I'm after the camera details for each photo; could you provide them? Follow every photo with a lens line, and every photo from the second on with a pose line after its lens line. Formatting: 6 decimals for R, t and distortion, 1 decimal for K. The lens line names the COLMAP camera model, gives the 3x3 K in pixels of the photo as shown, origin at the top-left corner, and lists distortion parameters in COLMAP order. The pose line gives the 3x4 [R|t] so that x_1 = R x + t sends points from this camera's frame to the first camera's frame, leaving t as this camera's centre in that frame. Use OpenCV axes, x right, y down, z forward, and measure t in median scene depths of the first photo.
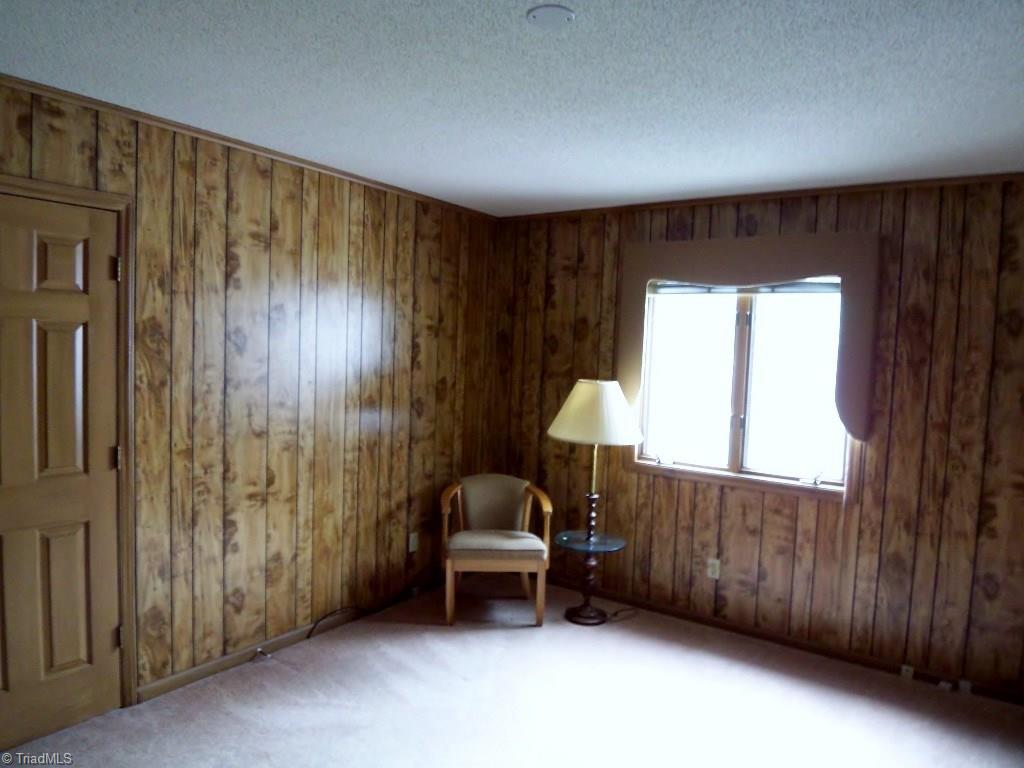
lens RADIAL K [[686.0, 0, 514.9], [0, 686.0, 390.9], [0, 0, 1]] dist [-0.006289, -0.041986]
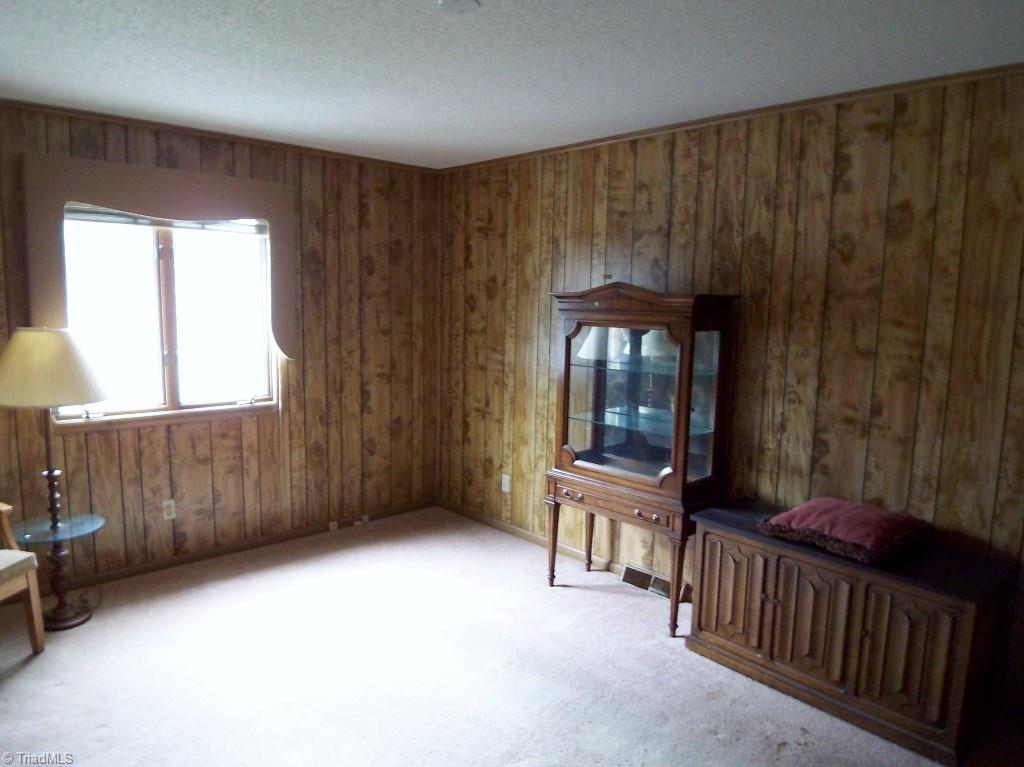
lens RADIAL K [[686.0, 0, 516.3], [0, 686.0, 382.5], [0, 0, 1]] dist [-0.006289, -0.041986]
pose [[0.205227, -0.153991, 0.966524, -0.542877], [0.047801, 0.987943, 0.147254, -0.042703], [-0.977546, 0.015980, 0.210113, 0.314534]]
